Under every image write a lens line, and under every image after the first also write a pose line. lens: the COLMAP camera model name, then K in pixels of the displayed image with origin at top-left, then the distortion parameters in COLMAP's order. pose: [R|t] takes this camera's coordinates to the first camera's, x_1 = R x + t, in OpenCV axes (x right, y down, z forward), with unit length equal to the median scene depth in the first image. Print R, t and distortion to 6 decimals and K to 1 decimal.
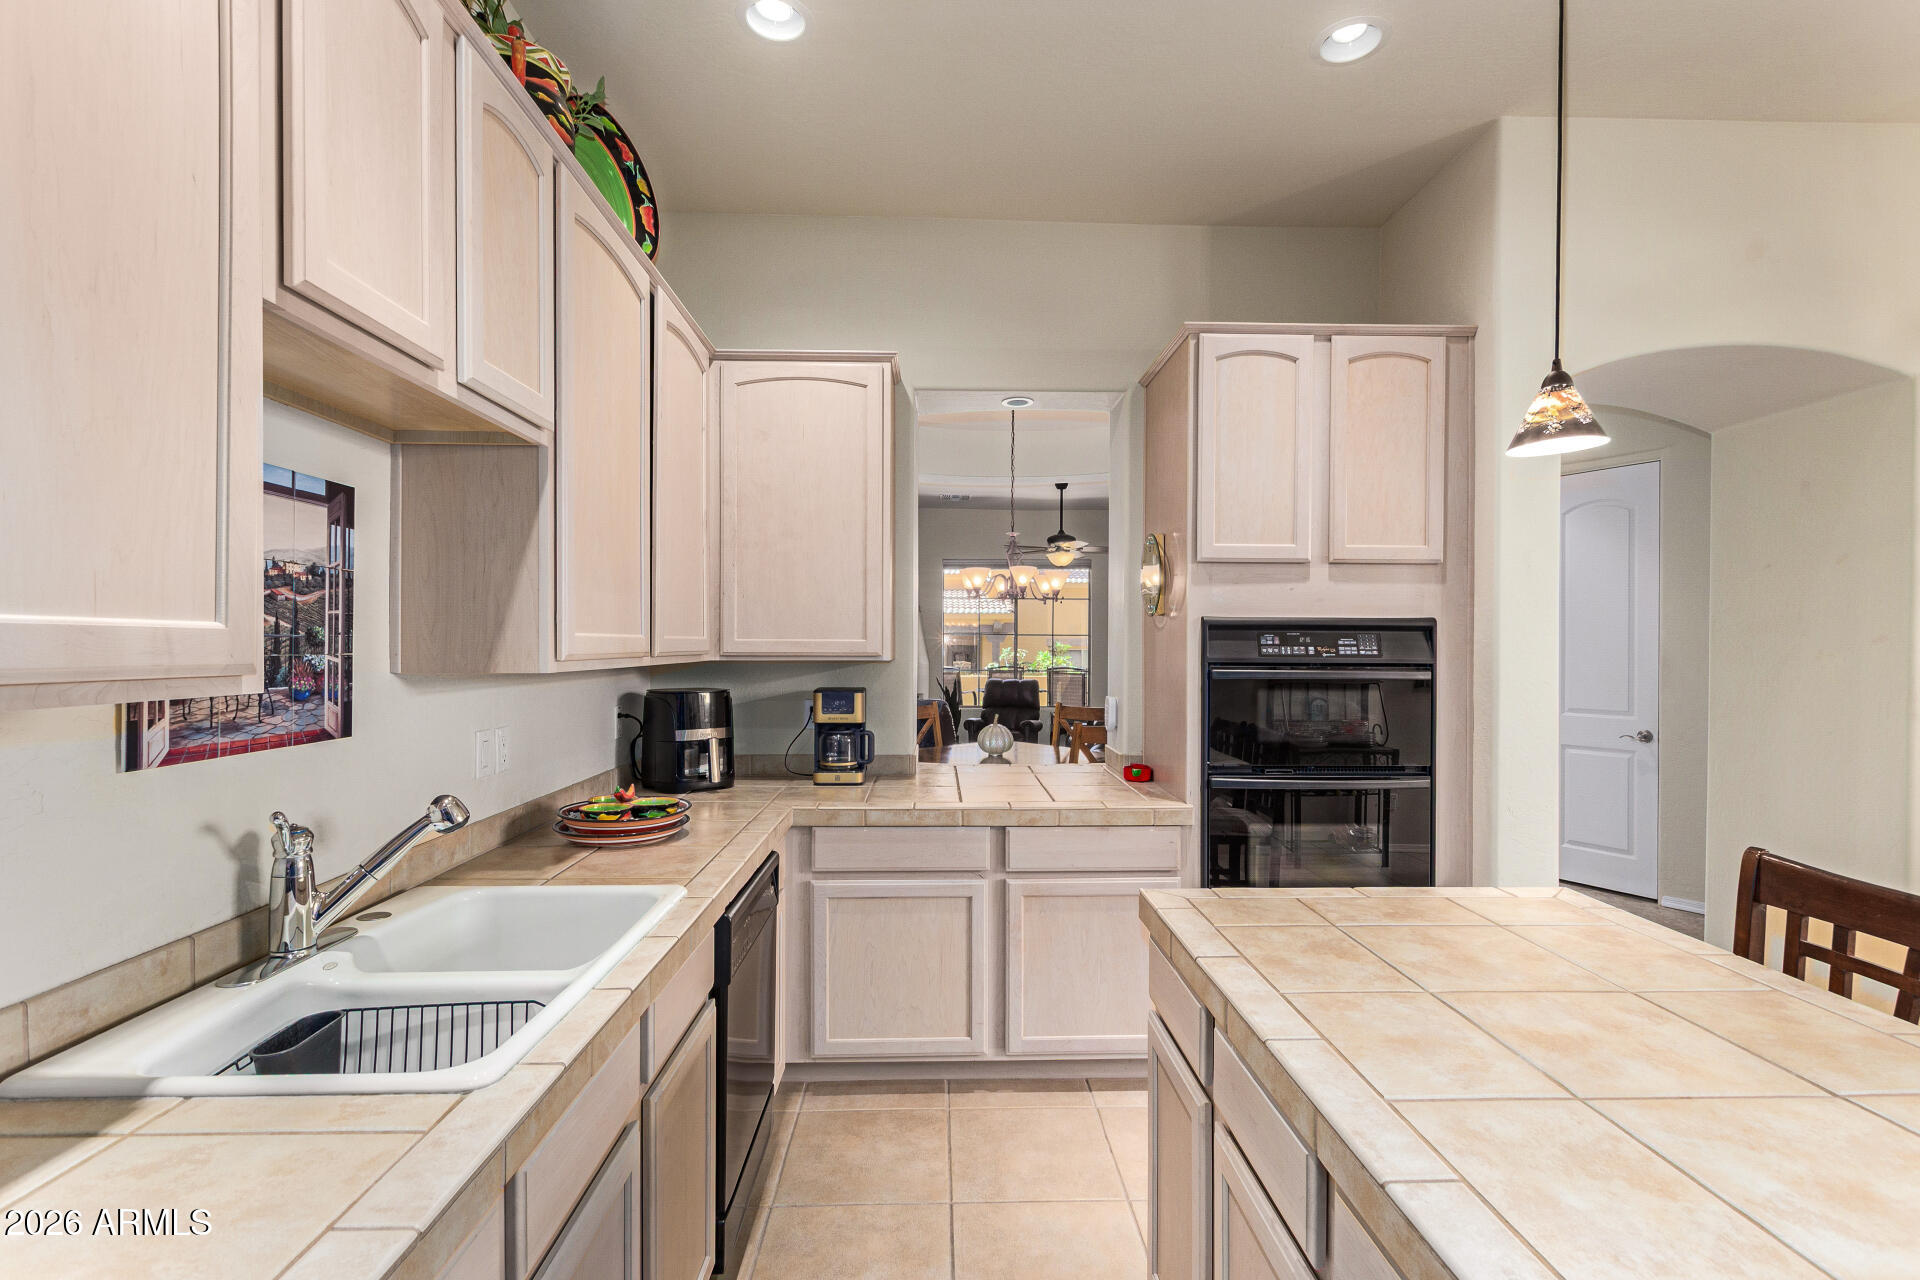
lens RADIAL K [[902.2, 0, 944.9], [0, 902.2, 650.8], [0, 0, 1]] dist [0.003611, 0.000232]
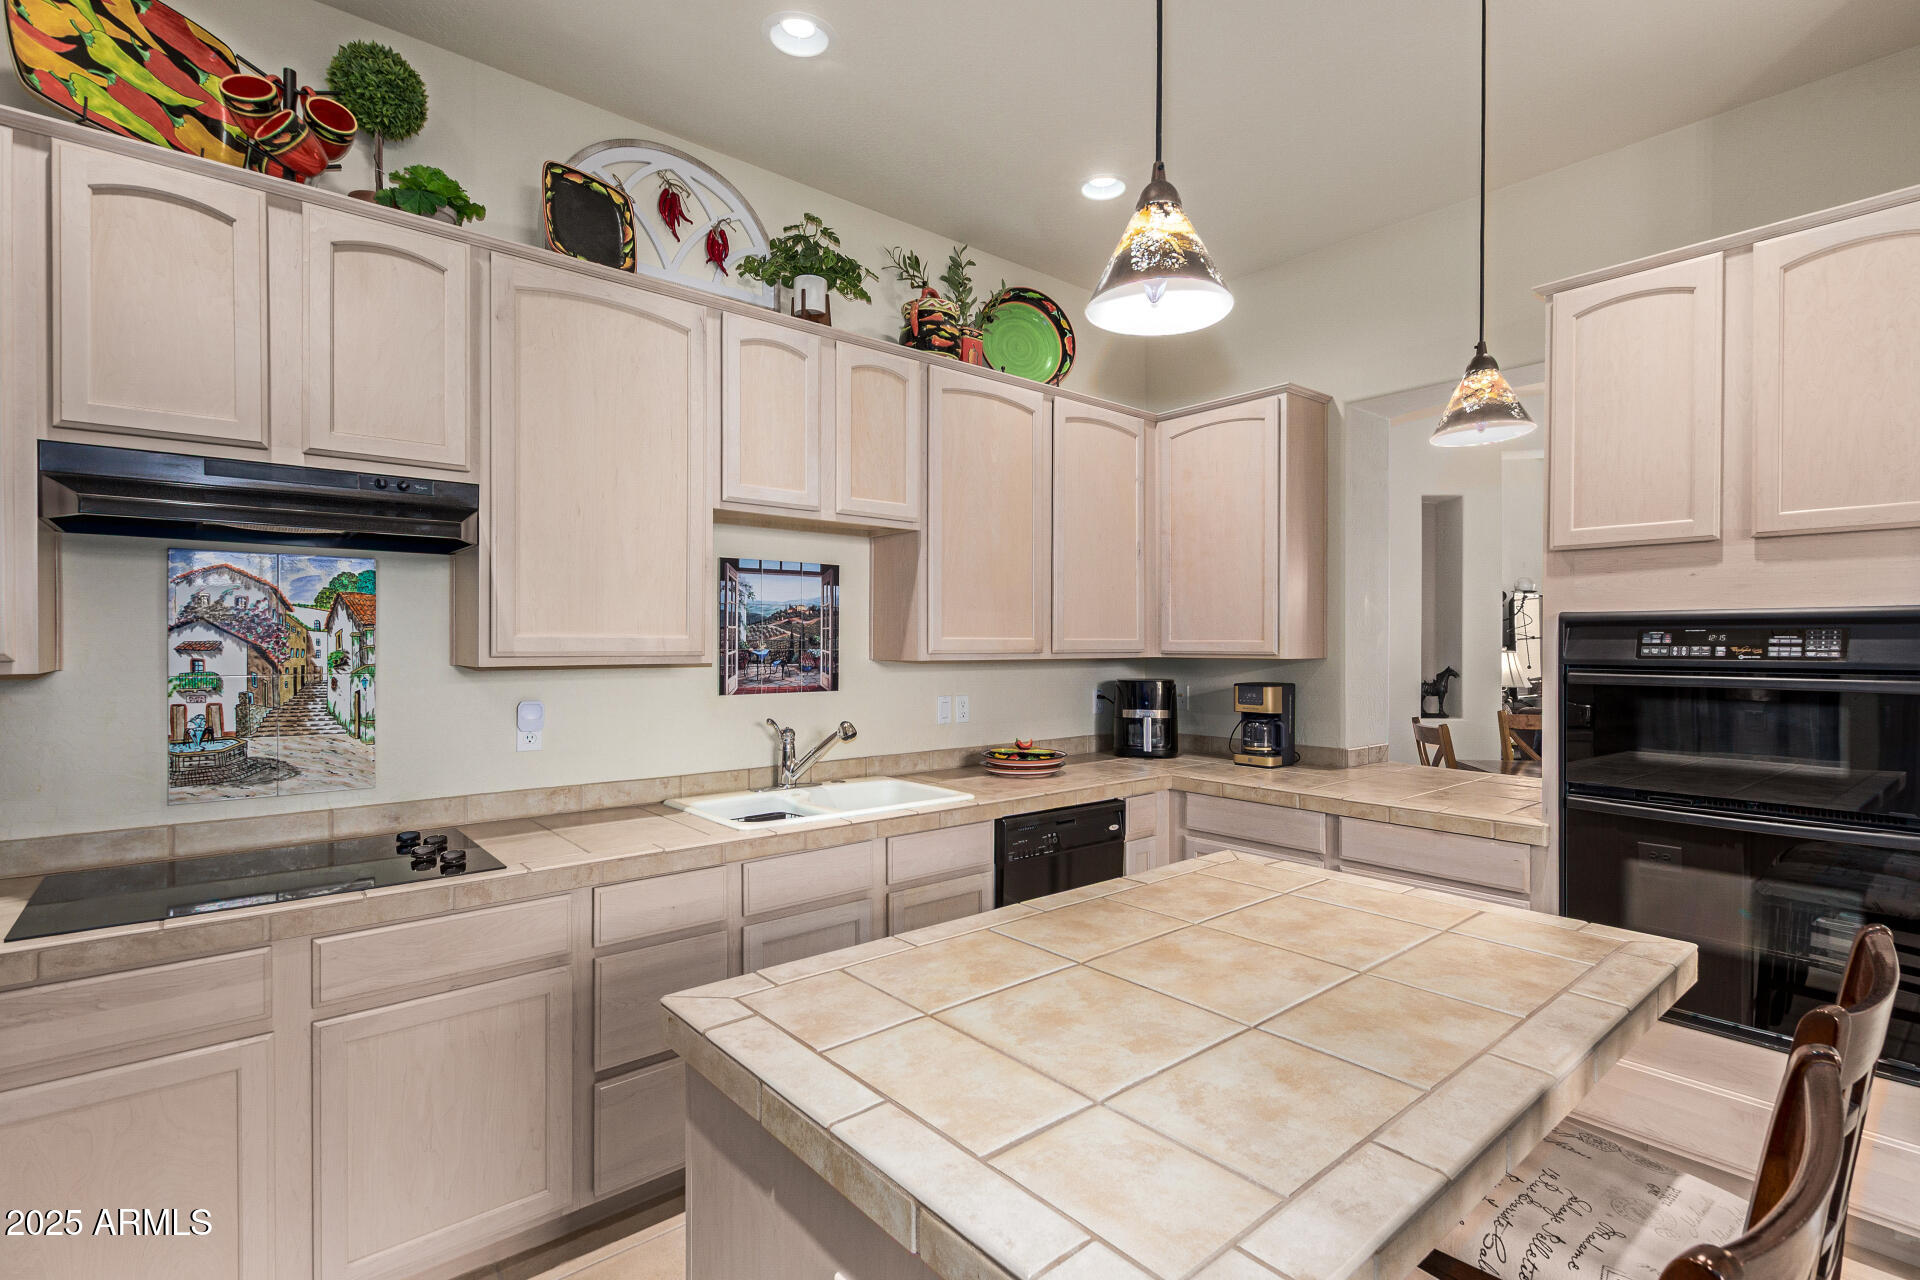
lens RADIAL K [[892.3, 0, 957.7], [0, 892.3, 649.9], [0, 0, 1]] dist [0.000559, -0.000737]
pose [[0.620899, 0.003468, -0.783883, 0.665574], [-0.005611, 0.999984, -0.000021, 0.002397], [0.783870, 0.004412, 0.620909, -0.007097]]
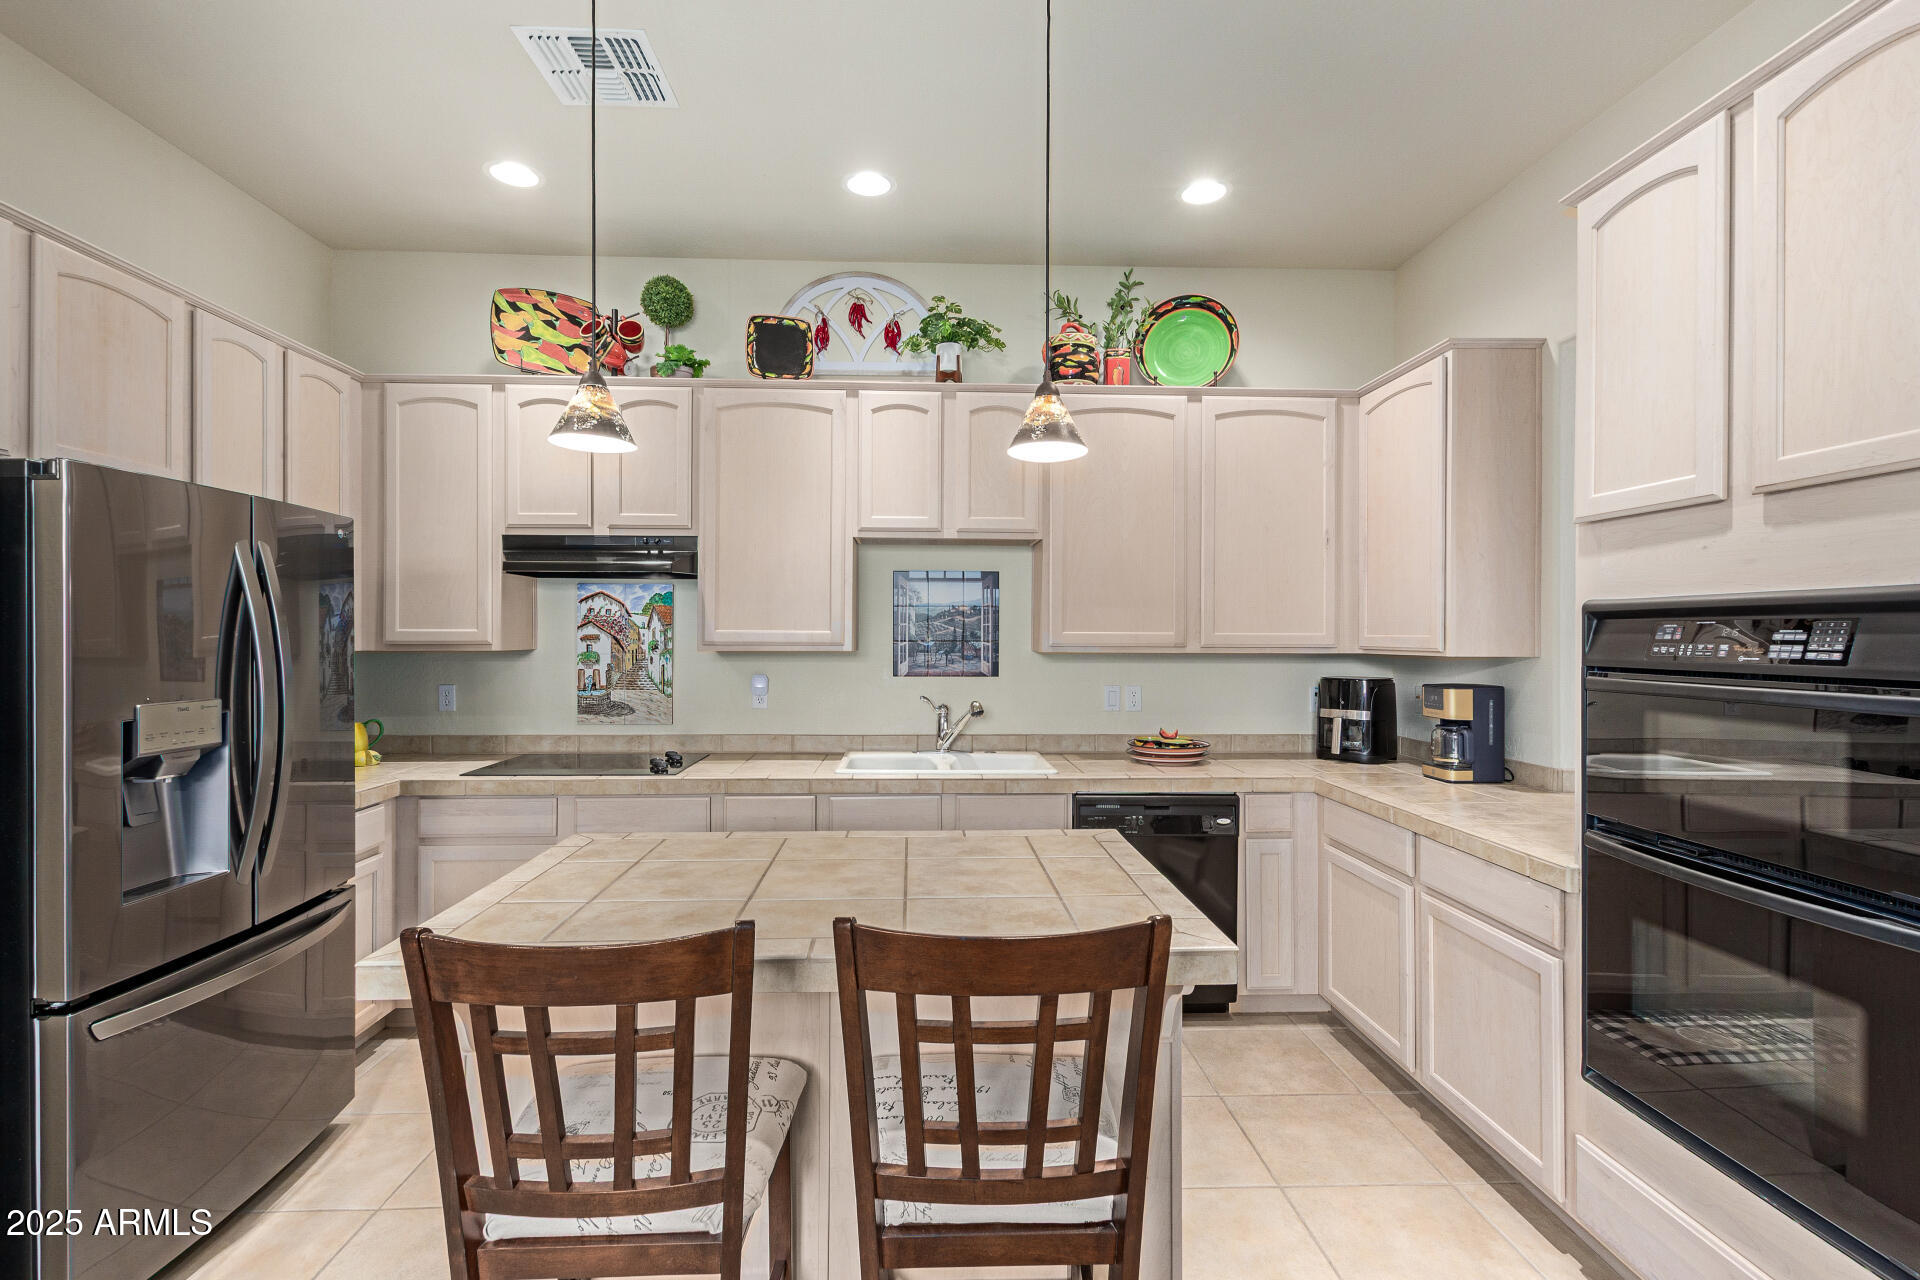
lens RADIAL K [[895.4, 0, 953.4], [0, 895.4, 636.0], [0, 0, 1]] dist [-0.000545, -0.000753]
pose [[0.006588, -0.002869, -0.999974, 1.079589], [-0.012403, 0.999919, -0.002950, -0.002210], [0.999901, 0.012422, 0.006552, 0.552766]]
